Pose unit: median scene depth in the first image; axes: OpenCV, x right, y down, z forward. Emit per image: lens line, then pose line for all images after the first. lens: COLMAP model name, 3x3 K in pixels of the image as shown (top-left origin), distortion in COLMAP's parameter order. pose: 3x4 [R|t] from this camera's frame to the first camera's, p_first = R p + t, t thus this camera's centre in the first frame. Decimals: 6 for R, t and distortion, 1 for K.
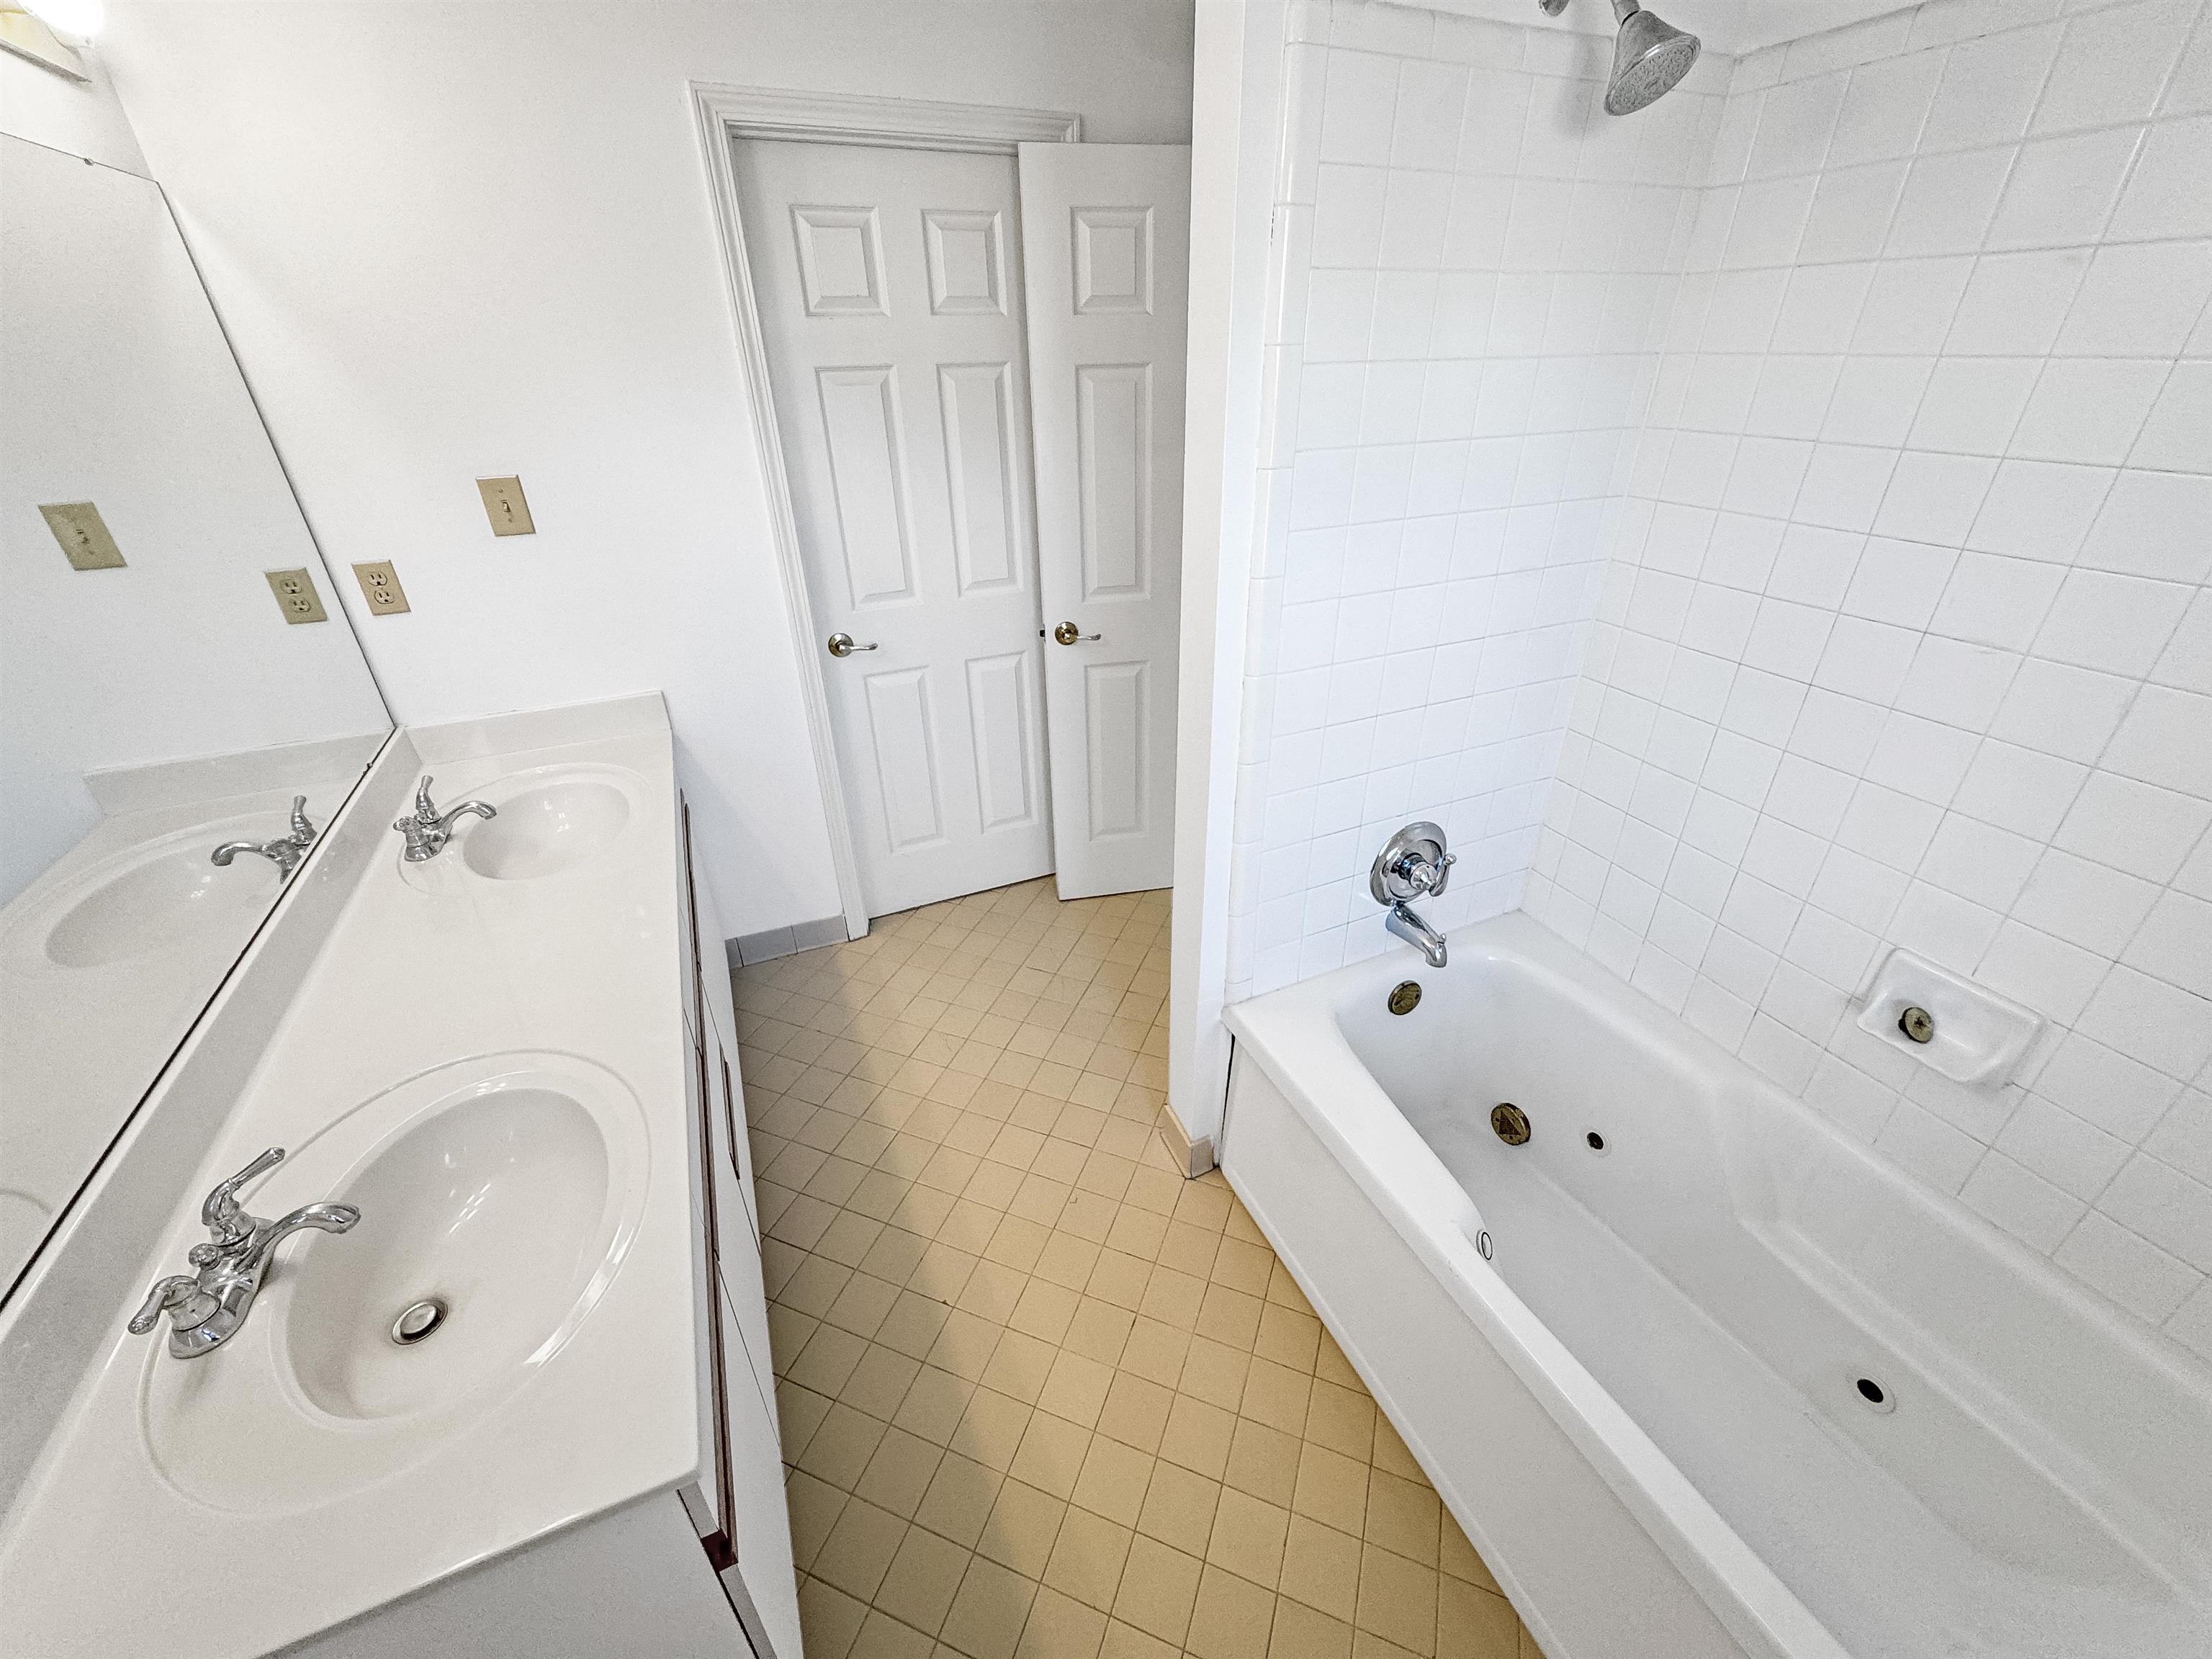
lens RADIAL K [[881.5, 0, 1108.7], [0, 881.5, 819.6], [0, 0, 1]] dist [0.000379, 0.000255]
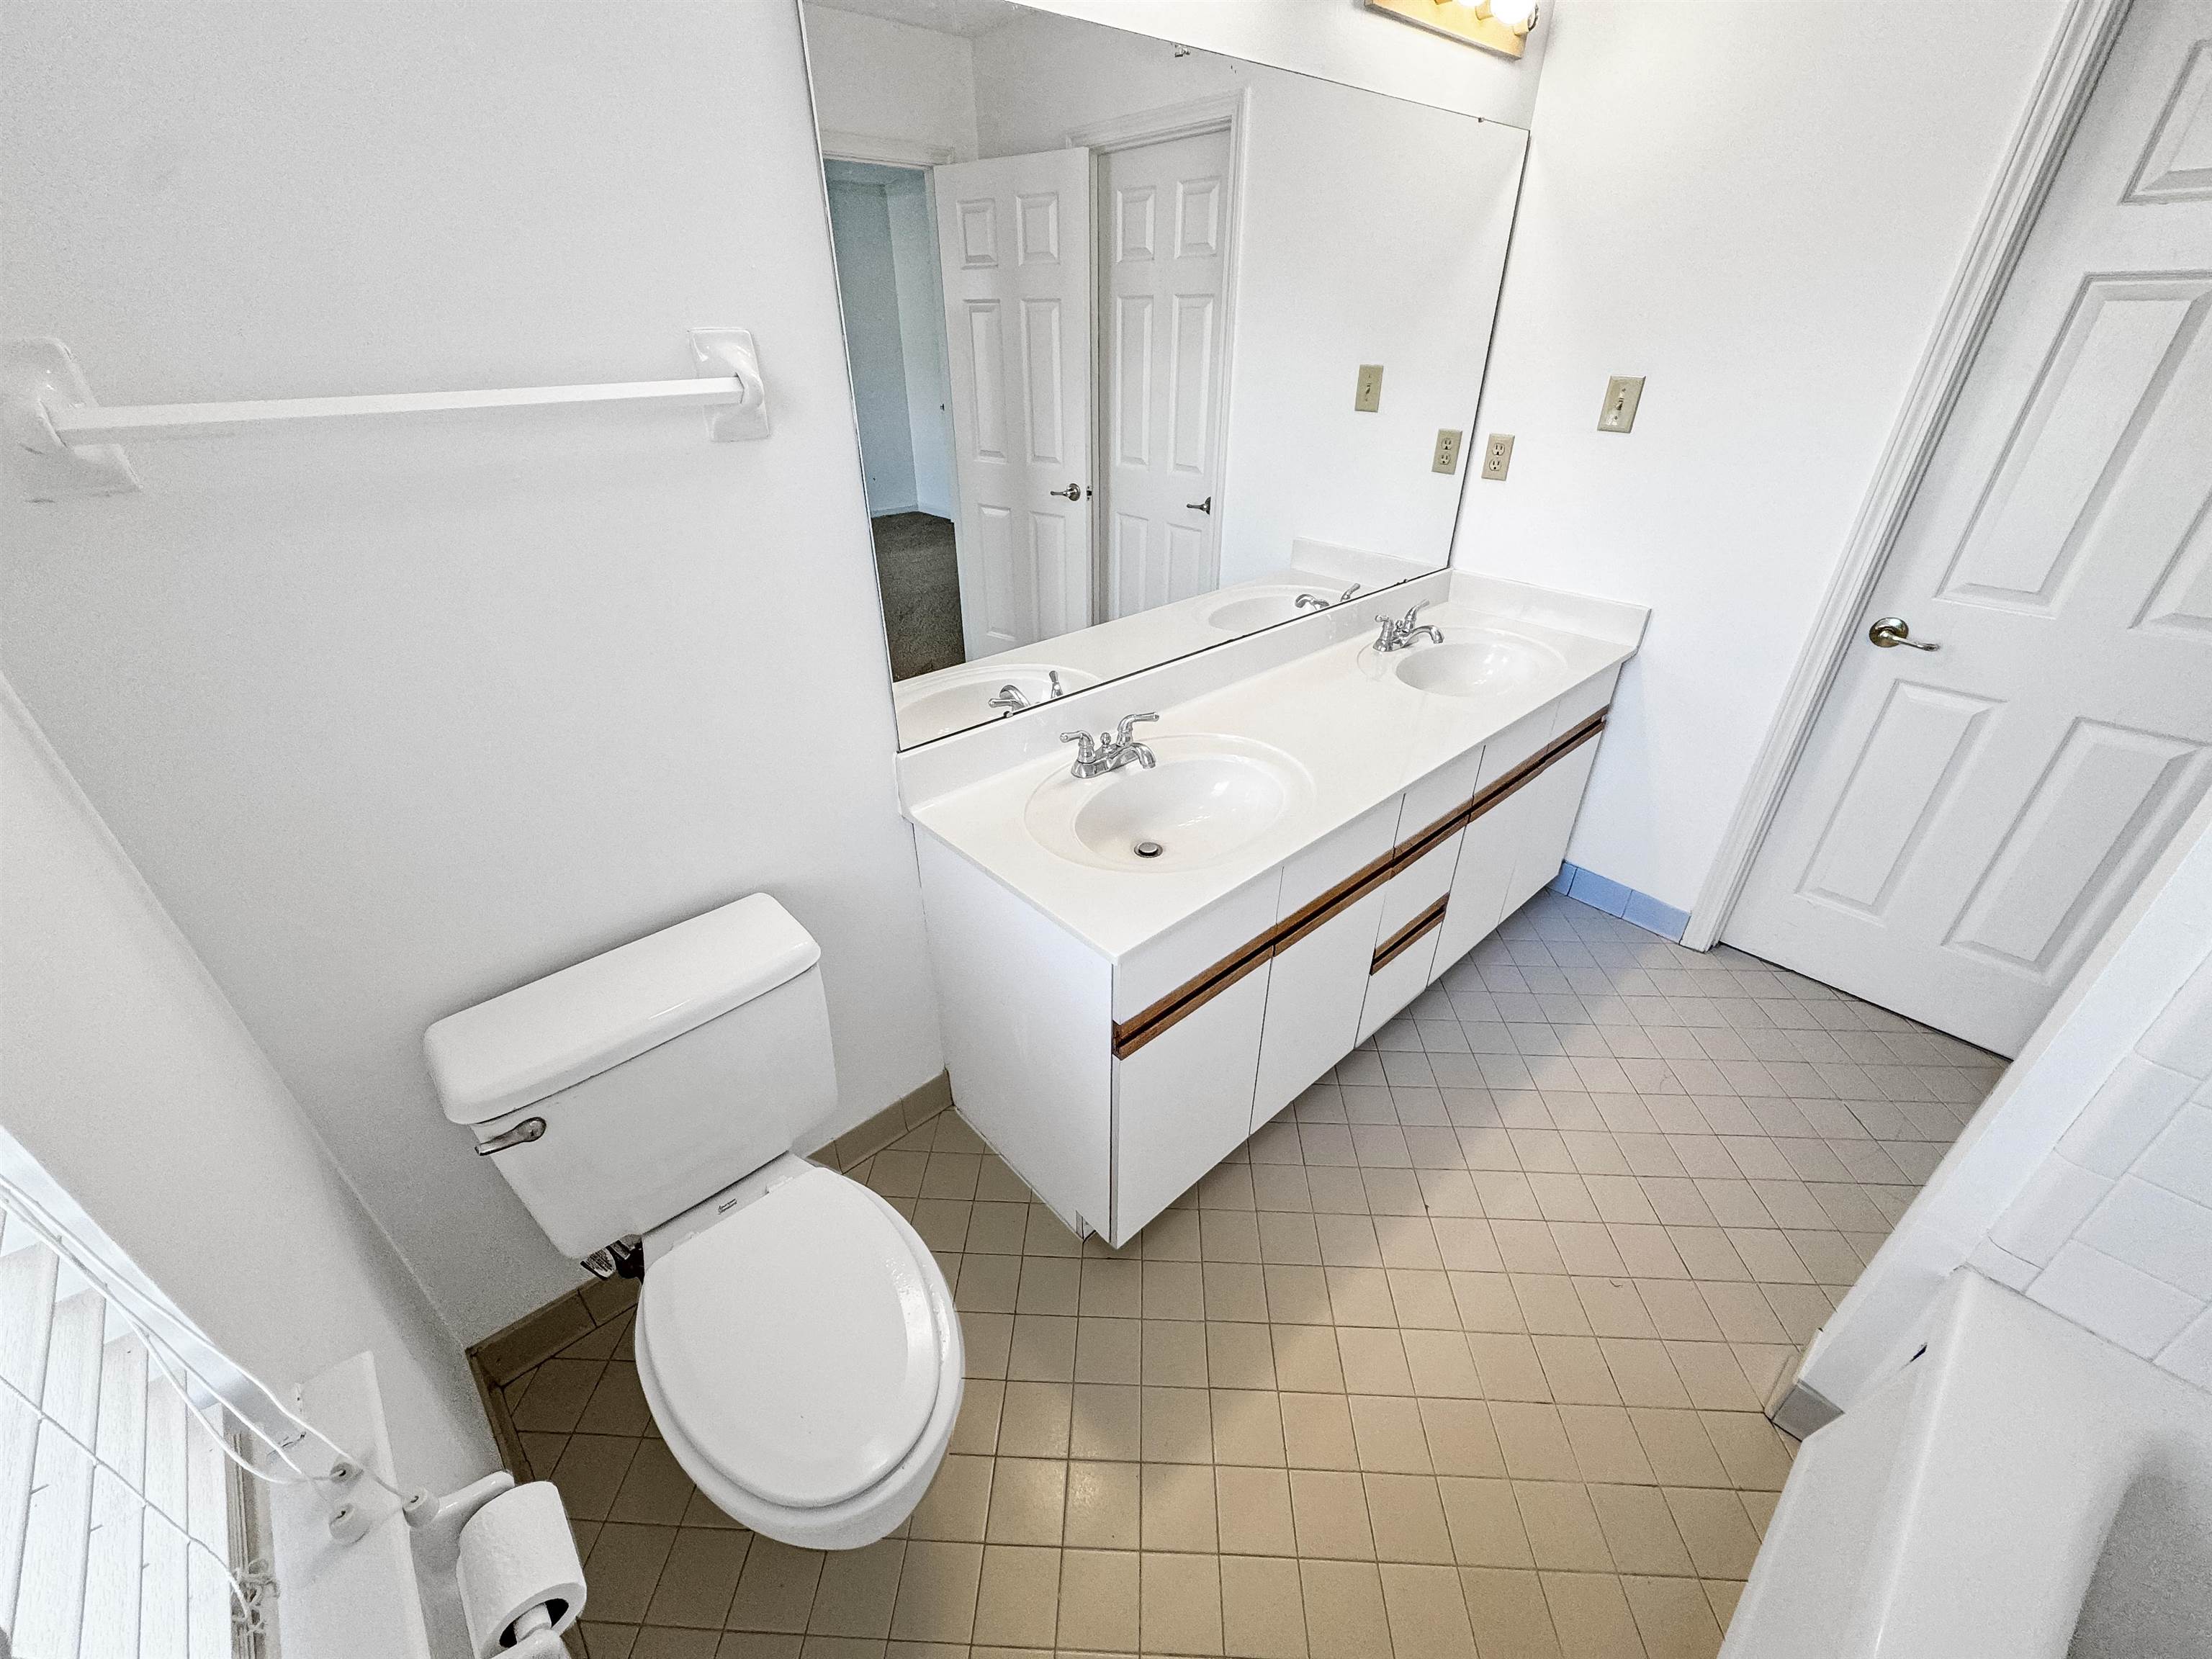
lens RADIAL K [[881.5, 0, 1108.7], [0, 881.5, 819.6], [0, 0, 1]] dist [0.000379, 0.000255]
pose [[0.318521, 0.486129, -0.813771, 0.210964], [-0.458355, 0.830437, 0.316678, 0.016922], [0.829732, 0.272127, 0.487332, 0.054984]]
